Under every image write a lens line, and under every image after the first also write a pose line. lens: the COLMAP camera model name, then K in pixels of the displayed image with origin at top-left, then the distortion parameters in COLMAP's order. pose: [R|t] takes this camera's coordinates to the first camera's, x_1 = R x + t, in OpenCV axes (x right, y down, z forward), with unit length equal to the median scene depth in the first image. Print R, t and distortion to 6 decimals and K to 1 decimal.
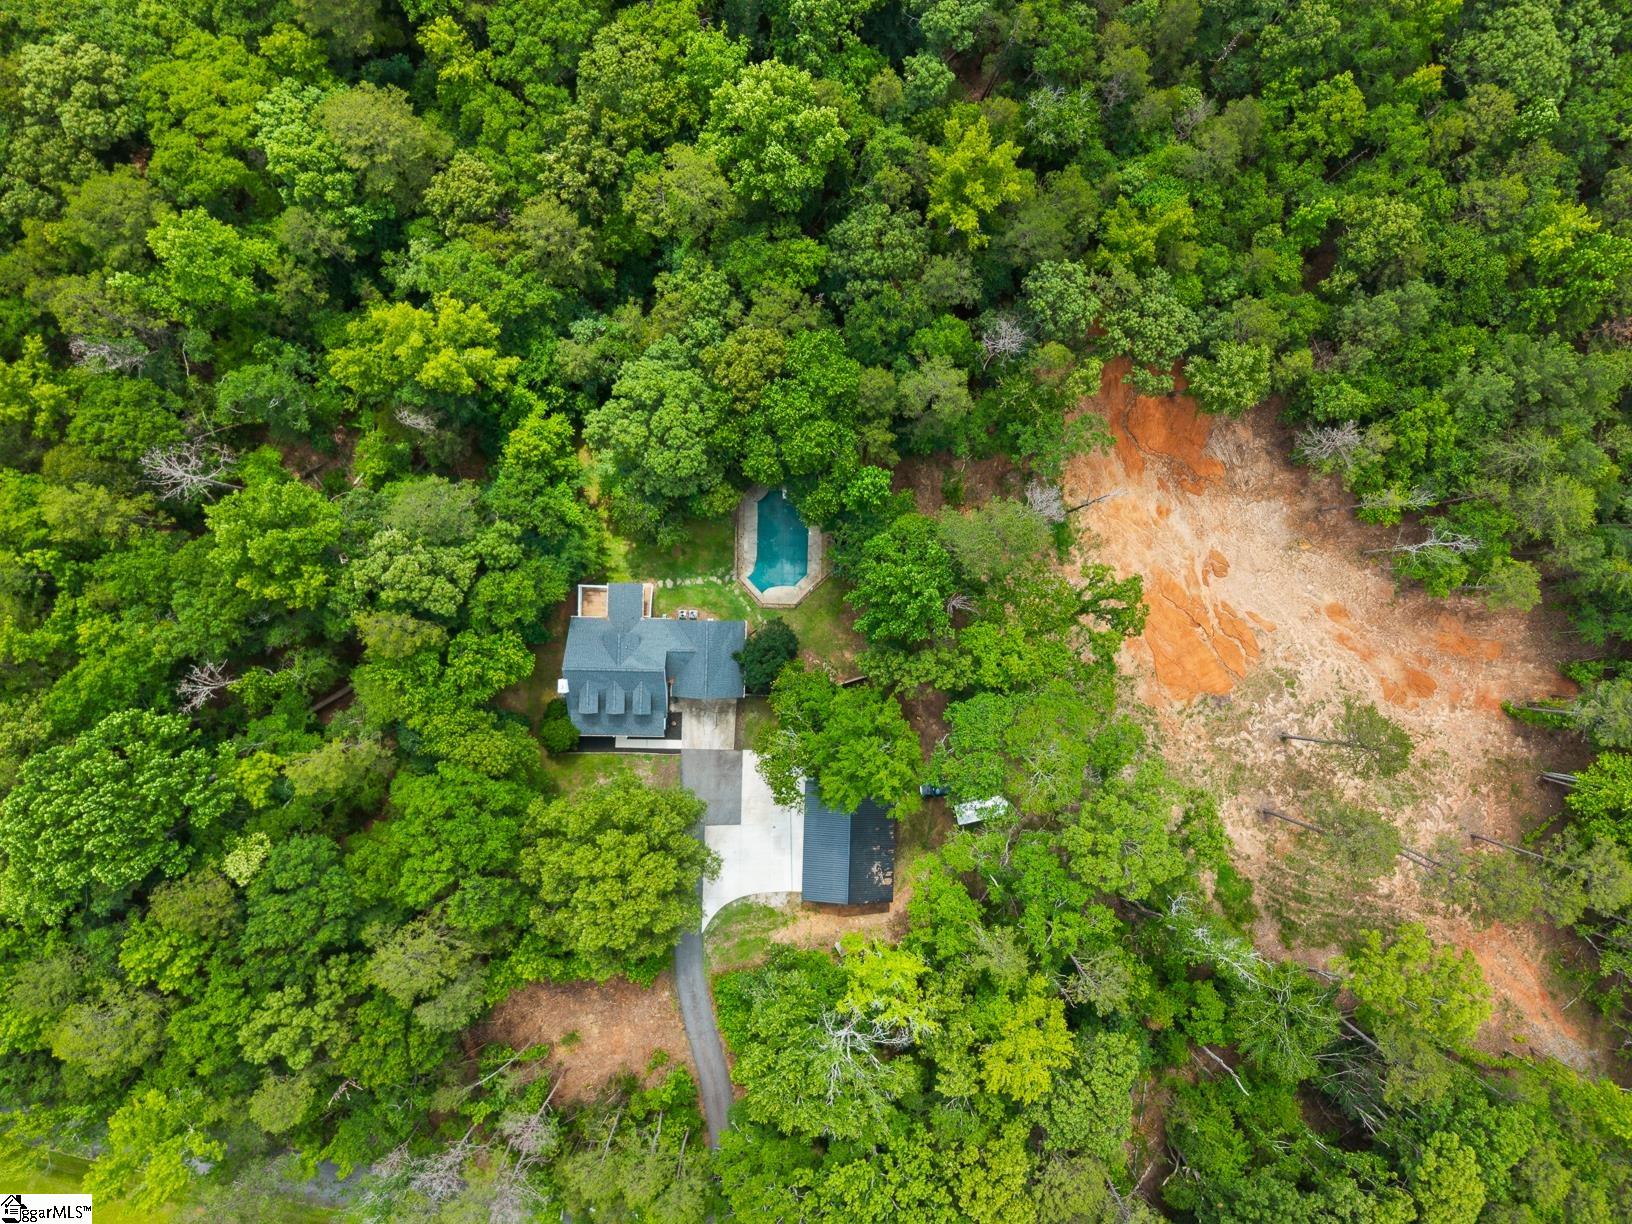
lens RADIAL K [[1153.0, 0, 816.0], [0, 1153.0, 612.0], [0, 0, 1]] dist [-0.000500, -0.000927]
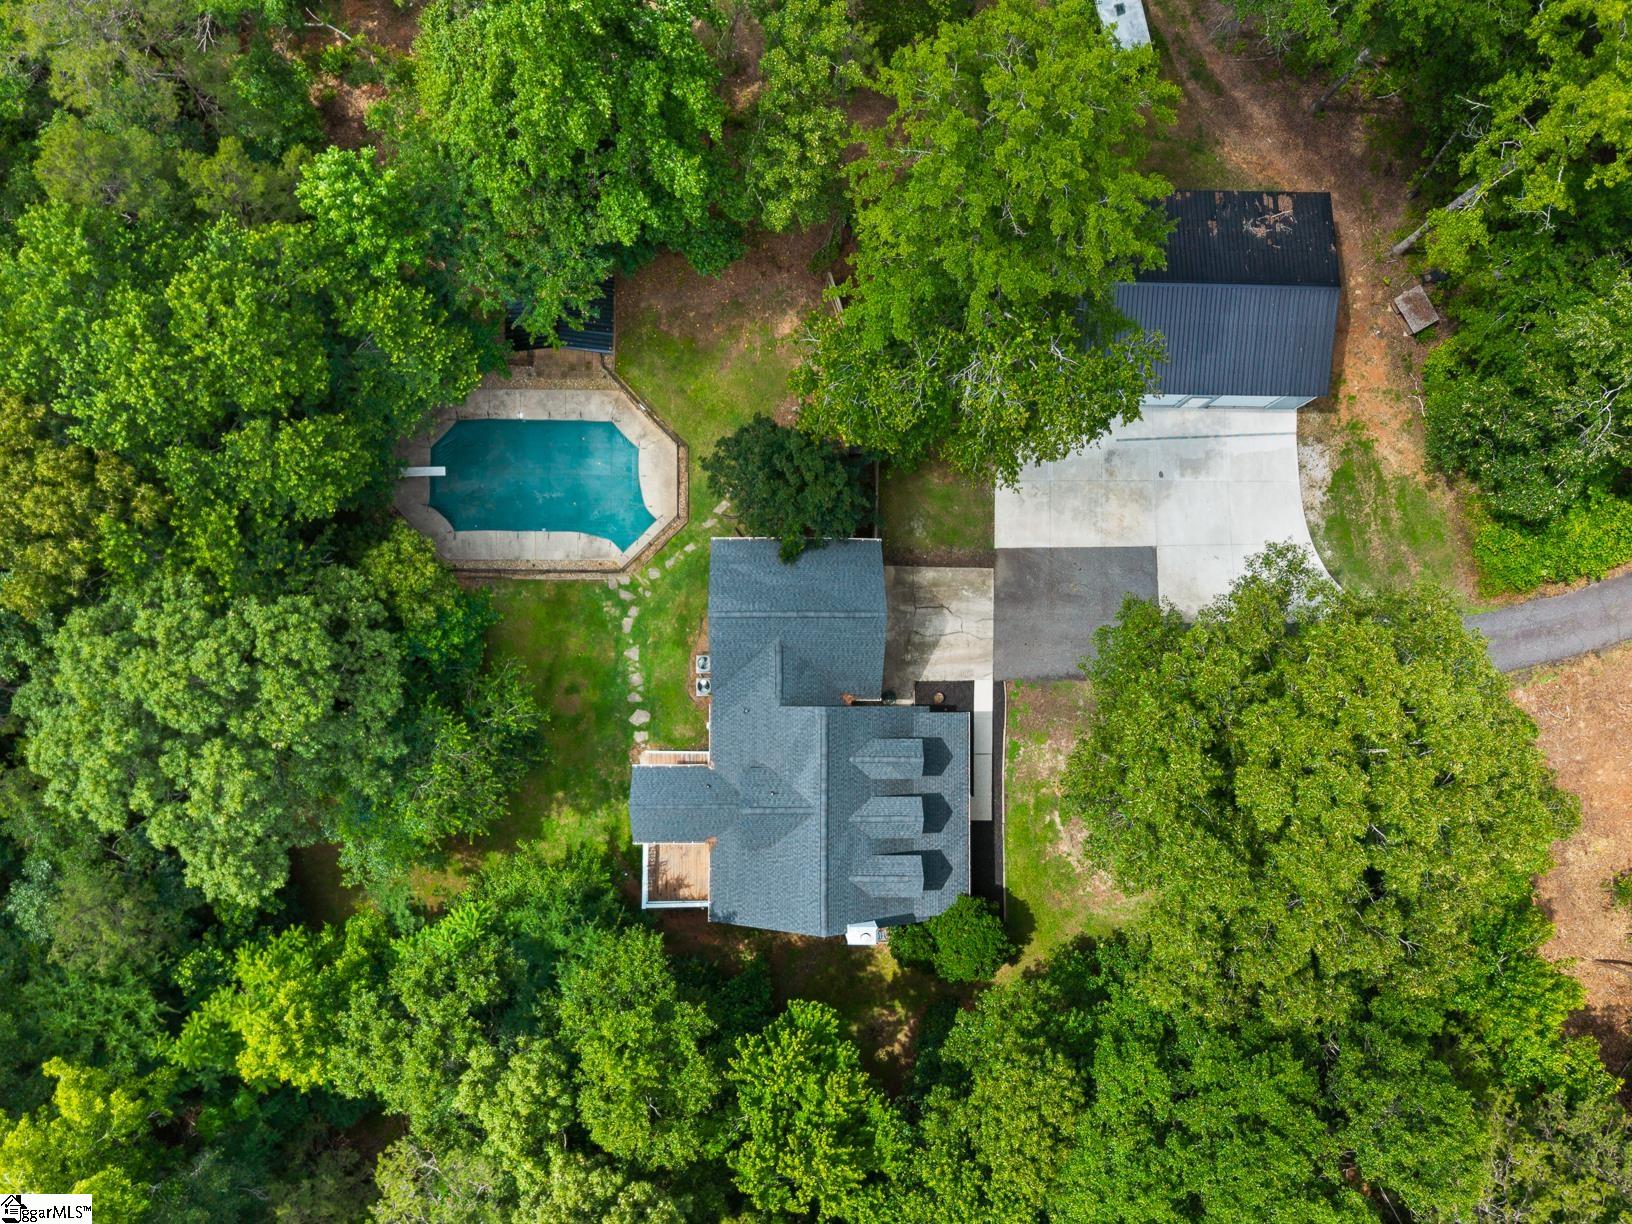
lens RADIAL K [[1141.5, 0, 814.6], [0, 1141.5, 775.1], [0, 0, 1]] dist [-0.002547, -0.001571]
pose [[-0.023524, -0.997493, -0.066736, -0.126425], [0.999590, -0.024561, 0.014749, 0.040565], [-0.016352, -0.066362, 0.997662, 0.557435]]
